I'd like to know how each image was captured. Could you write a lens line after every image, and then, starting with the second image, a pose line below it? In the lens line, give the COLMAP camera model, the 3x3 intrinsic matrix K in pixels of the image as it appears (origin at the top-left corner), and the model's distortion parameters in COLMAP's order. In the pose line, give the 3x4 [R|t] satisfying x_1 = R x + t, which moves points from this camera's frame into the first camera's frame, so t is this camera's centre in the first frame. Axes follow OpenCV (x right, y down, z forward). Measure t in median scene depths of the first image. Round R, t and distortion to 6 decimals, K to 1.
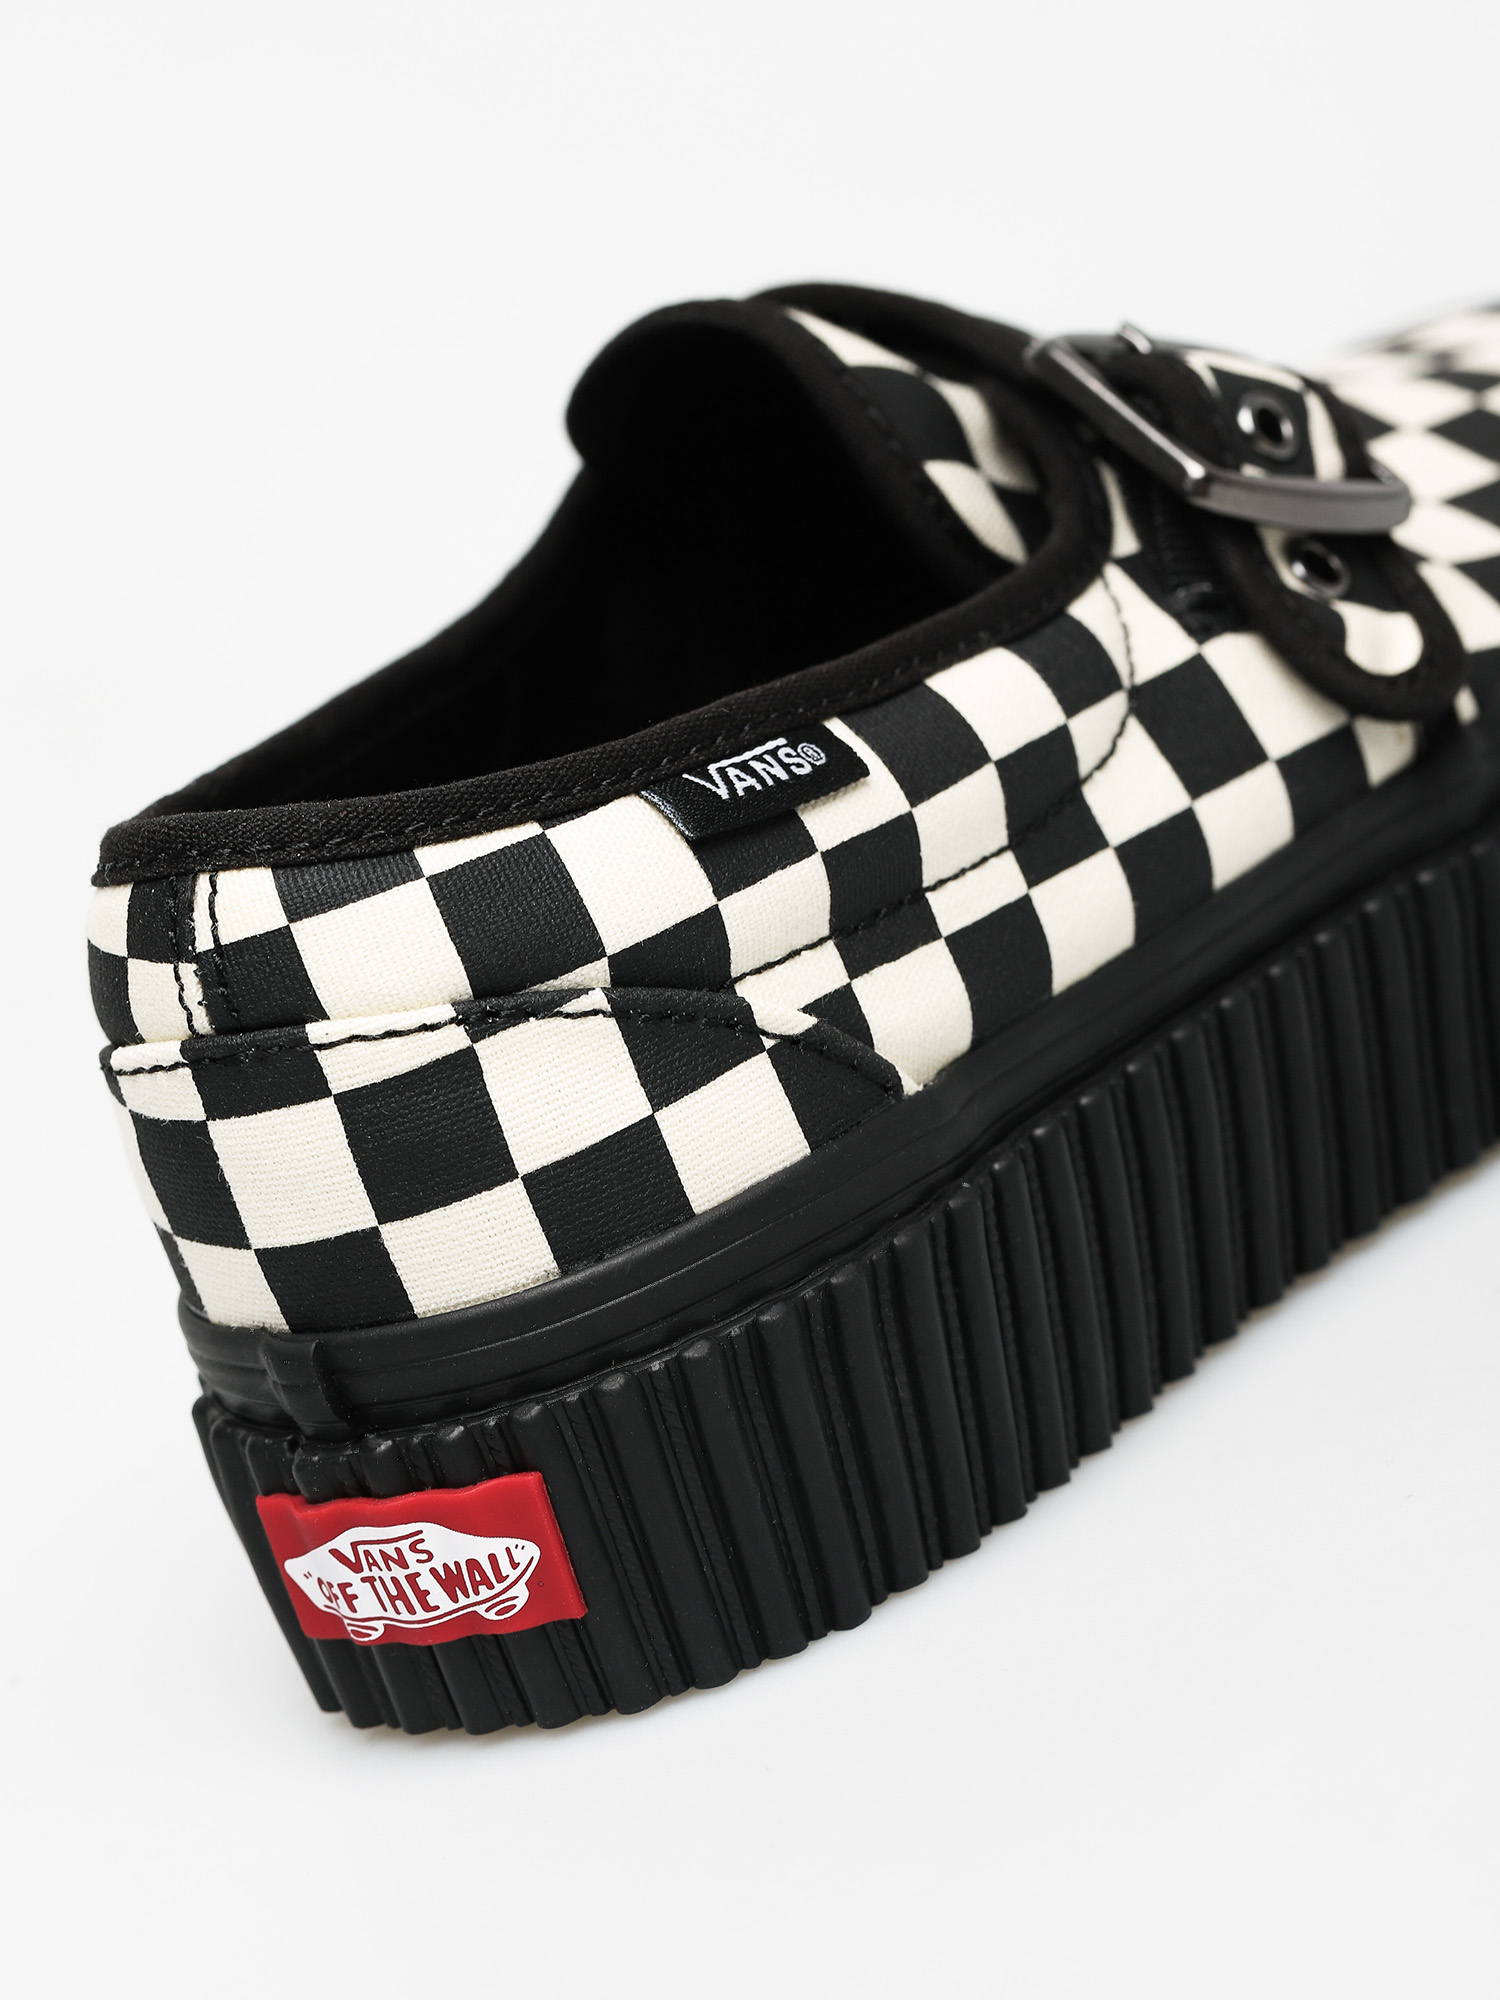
lens RADIAL K [[6580.5, 0, 745.4], [0, 6580.5, 992.8], [0, 0, 1]] dist [-0.258093, 0.000000]
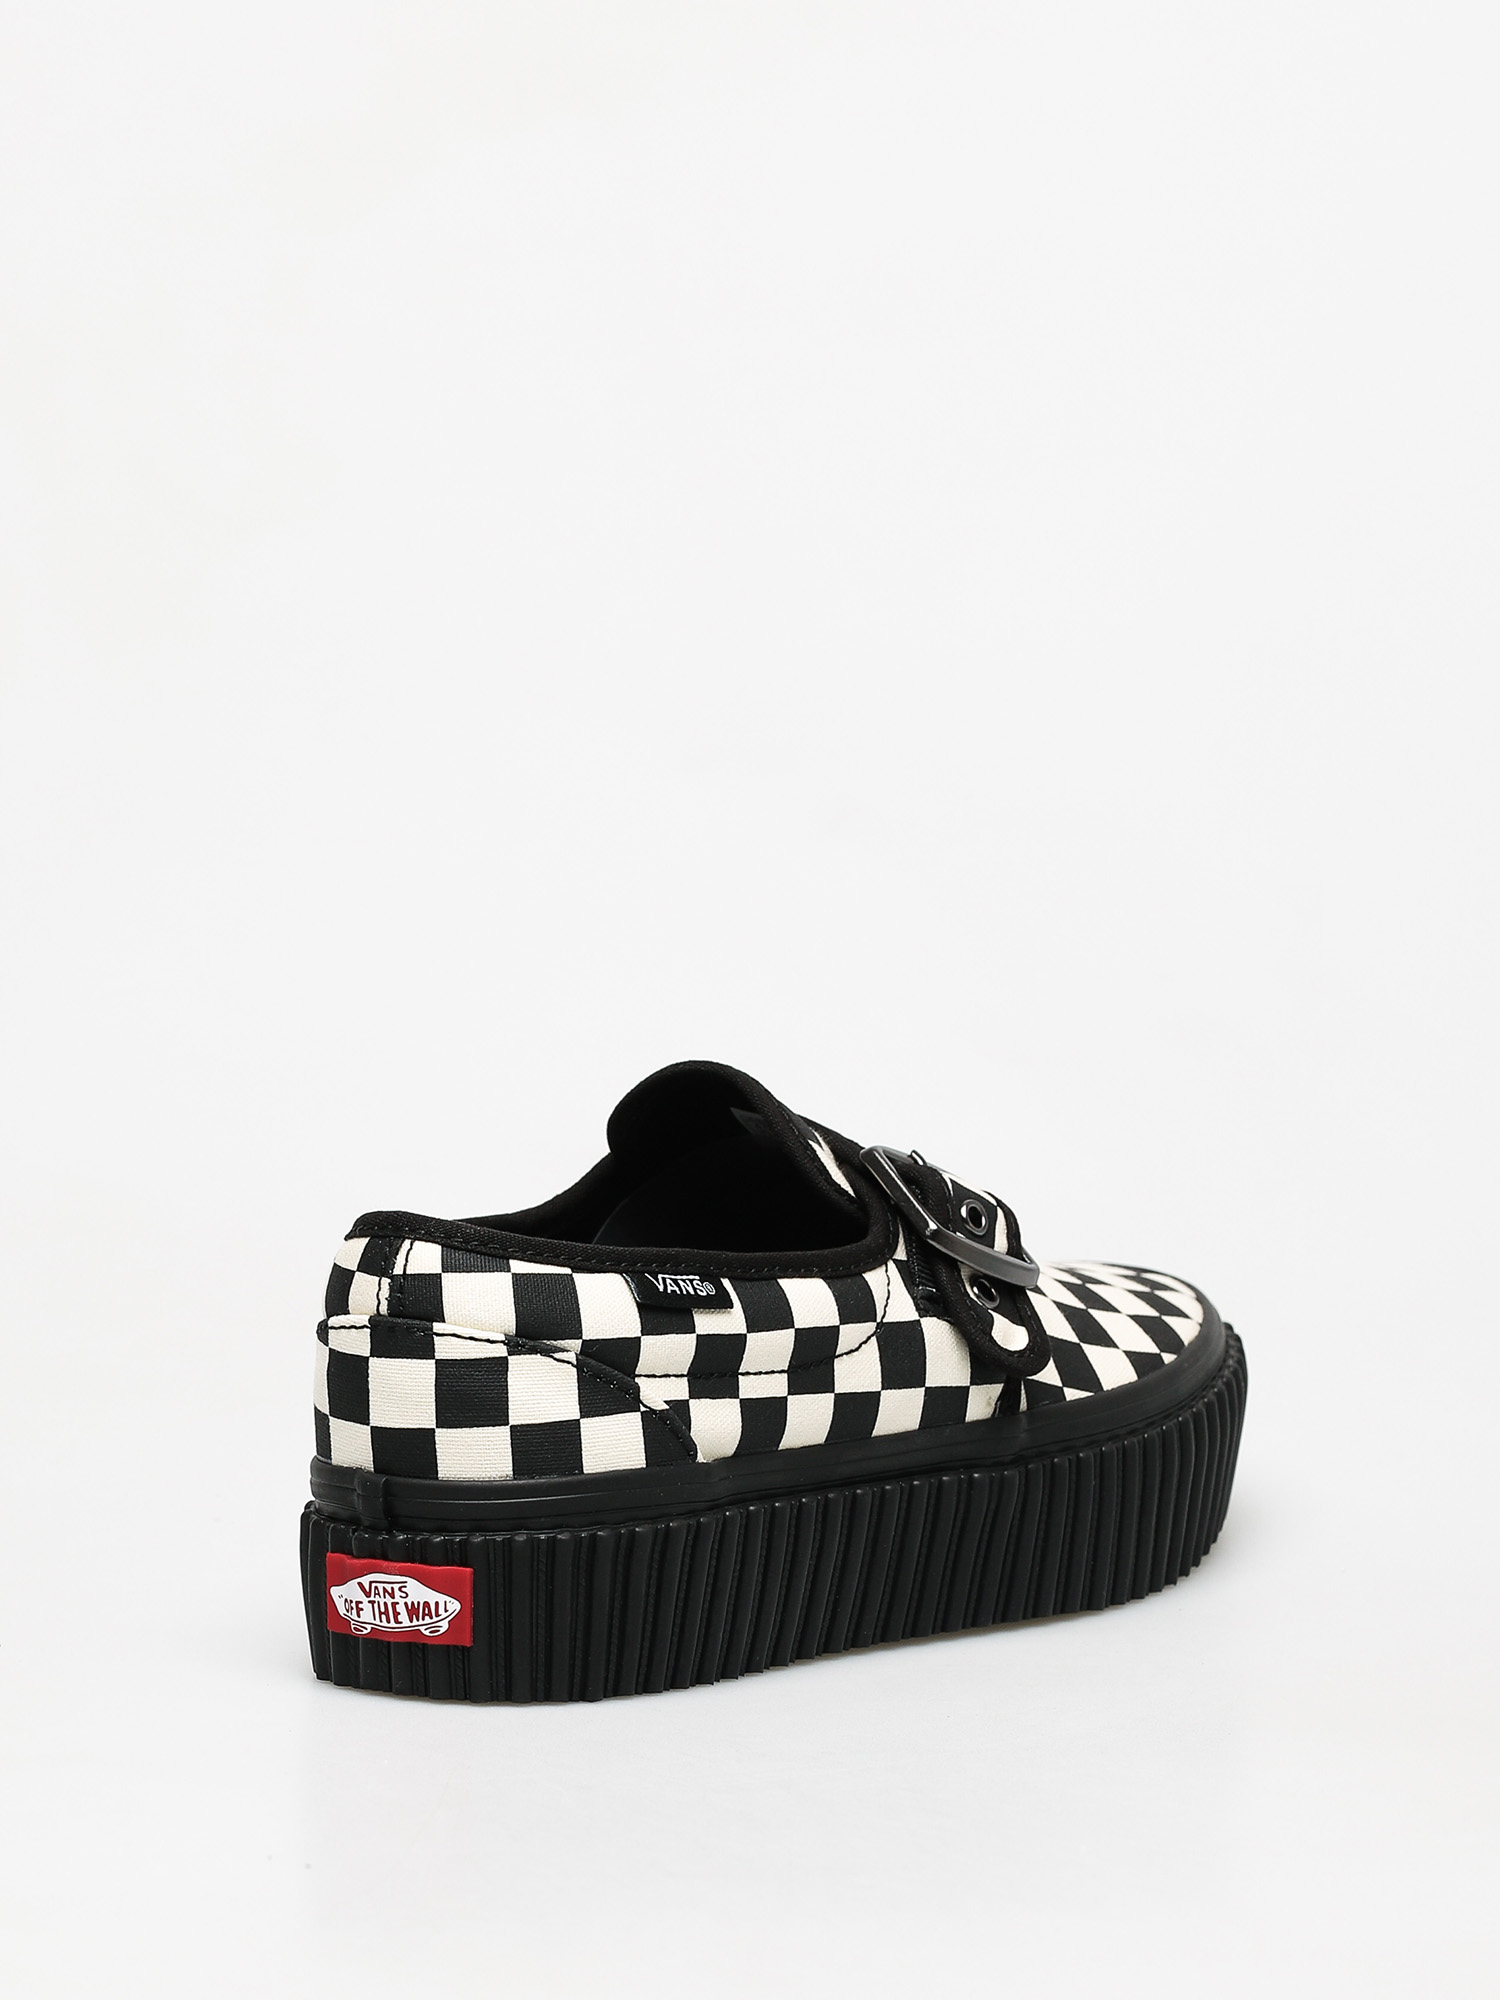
lens RADIAL K [[6580.5, 0, 750.8], [0, 6580.5, 1004.3], [0, 0, 1]] dist [-0.258093, 0.000000]
pose [[0.952374, 0.304900, -0.004441, 0.006494], [-0.301724, 0.940148, -0.158380, 0.202048], [-0.044115, 0.152177, 0.987368, -1.029433]]
